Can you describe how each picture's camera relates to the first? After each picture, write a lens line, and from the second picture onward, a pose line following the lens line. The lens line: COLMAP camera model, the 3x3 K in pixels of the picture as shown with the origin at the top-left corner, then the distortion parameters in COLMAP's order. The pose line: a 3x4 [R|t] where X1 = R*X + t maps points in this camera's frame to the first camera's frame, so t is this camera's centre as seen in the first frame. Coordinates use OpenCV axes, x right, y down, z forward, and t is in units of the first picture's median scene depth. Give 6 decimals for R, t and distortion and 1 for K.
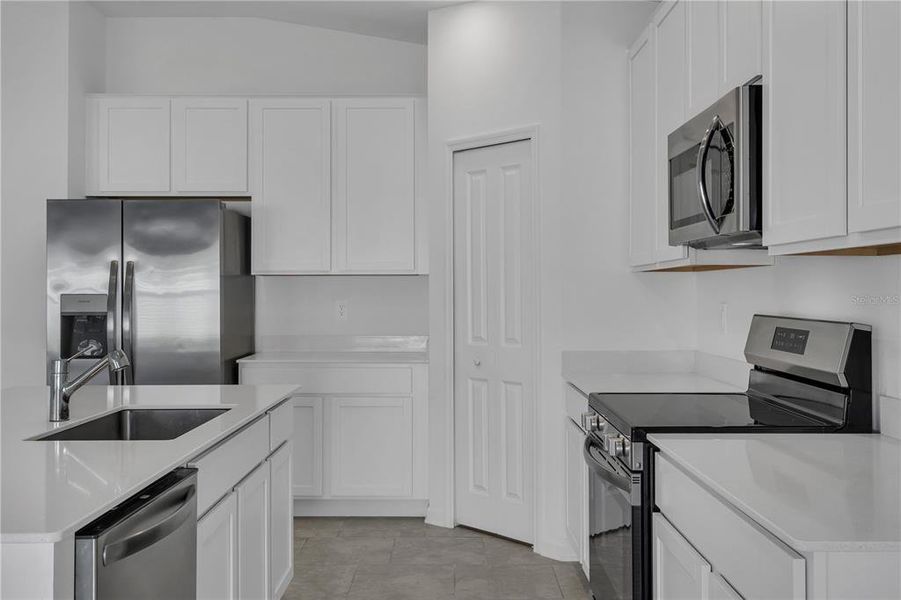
lens RADIAL K [[861.2, 0, 445.9], [0, 861.2, 284.8], [0, 0, 1]] dist [0.018964, 0.000000]
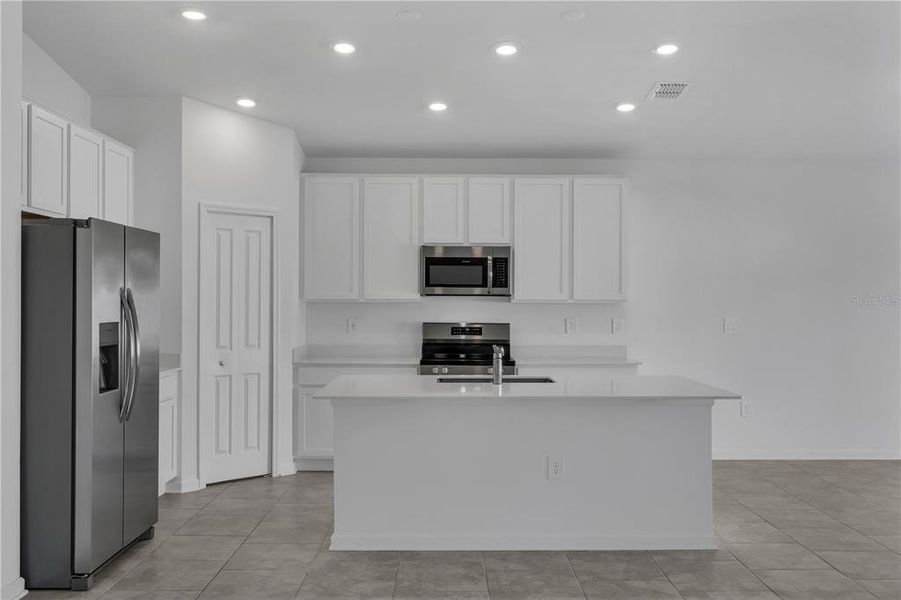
lens RADIAL K [[824.8, 0, 450.0], [0, 824.8, 298.5], [0, 0, 1]] dist [0.007539, 0.000000]
pose [[-0.008928, 0.004464, 0.999950, -1.316926], [-0.012279, 0.999914, -0.004573, -0.015844], [-0.999885, -0.012319, -0.008873, 0.639082]]
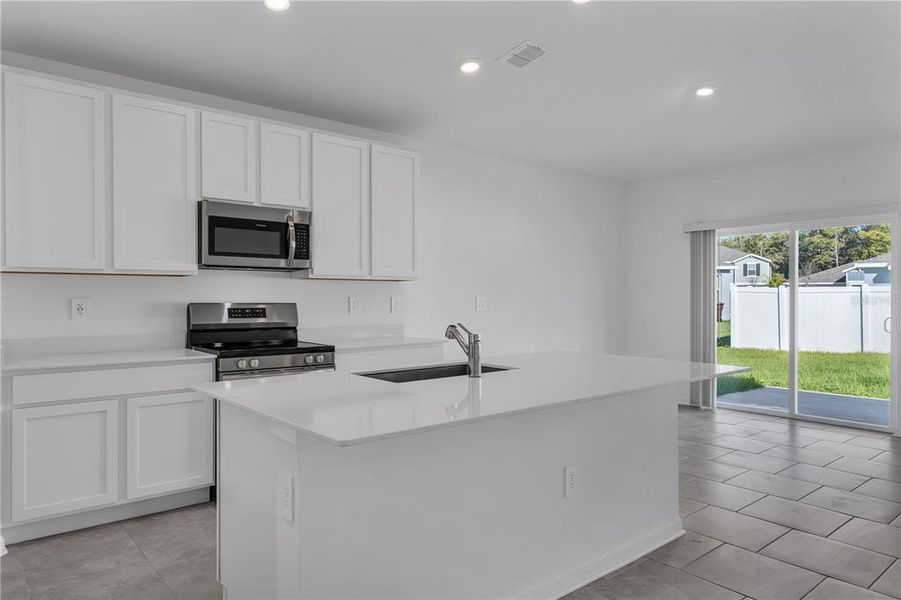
lens RADIAL K [[590.8, 0, 450.9], [0, 590.8, 300.4], [0, 0, 1]] dist [0.011357, -0.005490]
pose [[-0.643822, -0.002281, 0.765172, -0.657727], [-0.005445, 0.999984, -0.001601, 0.018516], [-0.765156, -0.005197, -0.643824, 0.938219]]
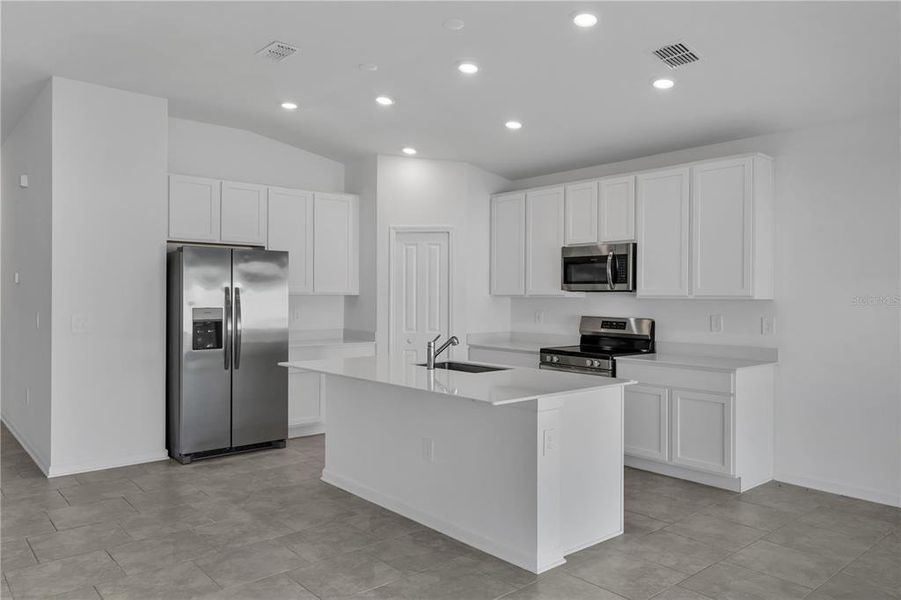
lens RADIAL K [[639.3, 0, 449.9], [0, 639.3, 292.3], [0, 0, 1]] dist [0.006881, -0.000742]
pose [[0.756857, 0.009653, 0.653509, -0.841668], [-0.013370, 0.999910, 0.000714, -0.023915], [-0.653443, -0.009278, 0.756919, -0.156061]]
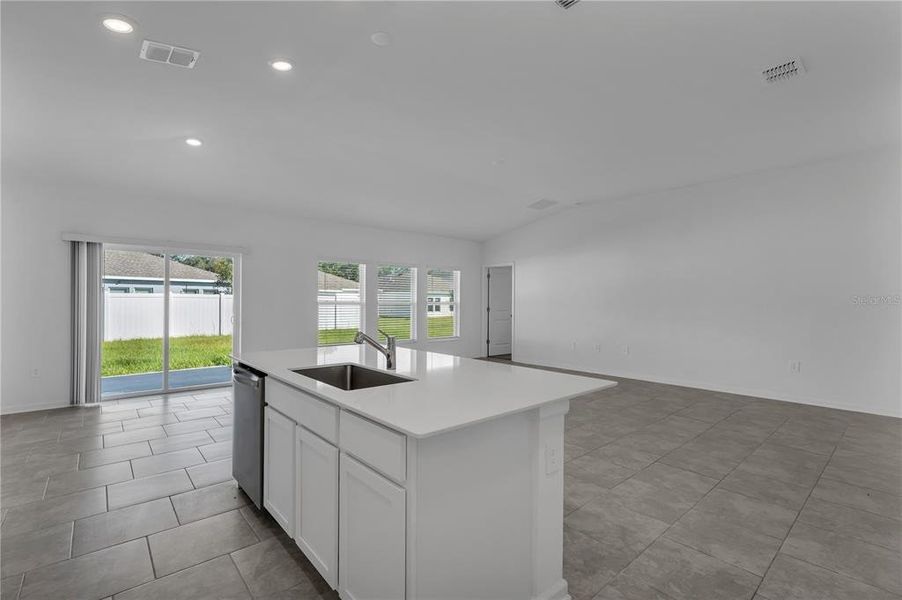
lens RADIAL K [[406.1, 0, 448.9], [0, 406.1, 298.1], [0, 0, 1]] dist [-0.004176, -0.000383]
pose [[-0.752121, 0.000287, -0.659025, 0.022527], [0.005240, 0.999971, -0.005545, 0.003762], [0.659004, -0.007624, -0.752101, 0.982964]]
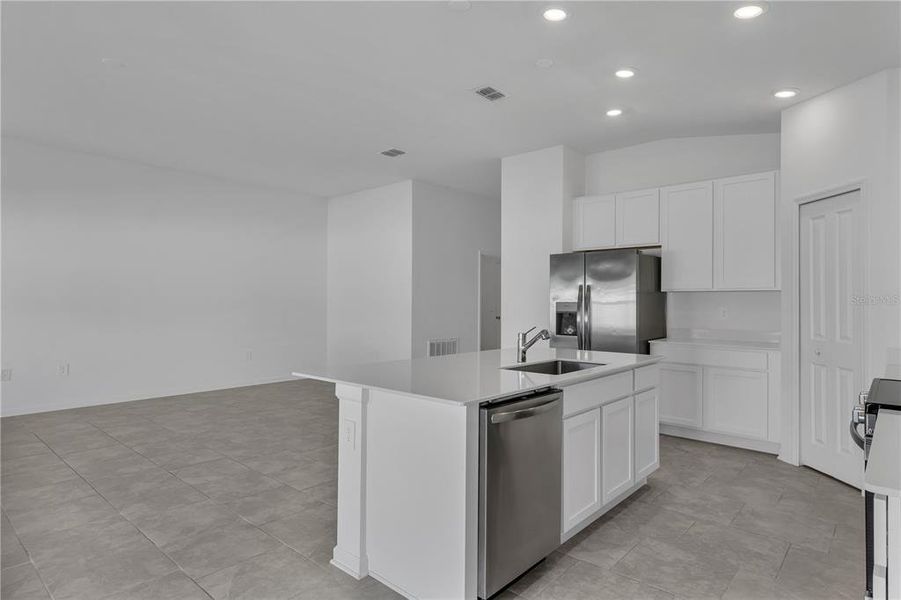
lens RADIAL K [[495.7, 0, 451.9], [0, 495.7, 300.1], [0, 0, 1]] dist [0.006585, -0.001149]
pose [[0.748416, 0.003383, -0.663221, 0.127666], [-0.000006, 0.999987, 0.005094, 0.000298], [0.663230, -0.003808, 0.748406, -0.005742]]
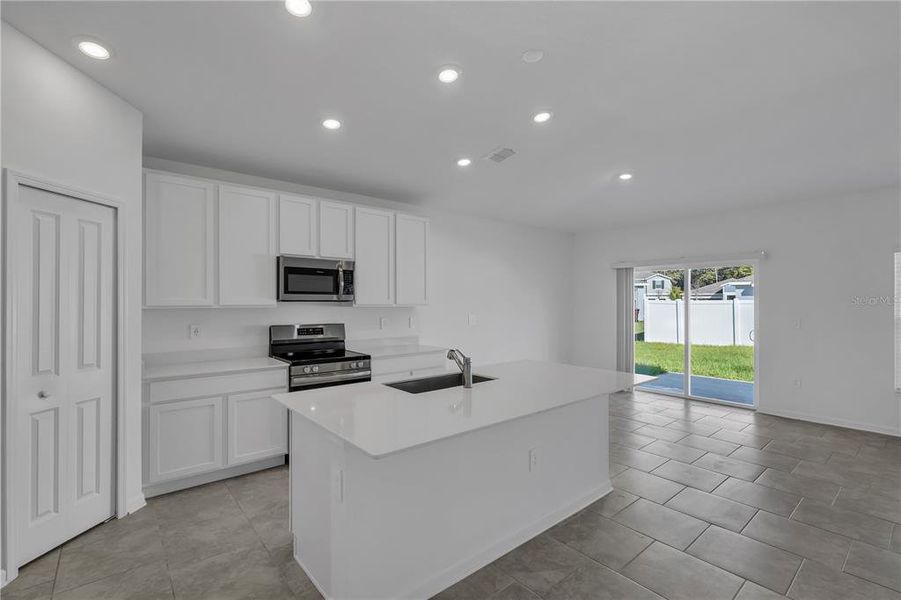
lens RADIAL K [[408.4, 0, 450.3], [0, 408.4, 301.6], [0, 0, 1]] dist [-0.004691, 0.000582]
pose [[-0.642160, 0.004501, 0.766558, -0.657199], [-0.004466, 0.999944, -0.009613, -0.021121], [-0.766558, -0.009597, -0.642104, 0.937775]]
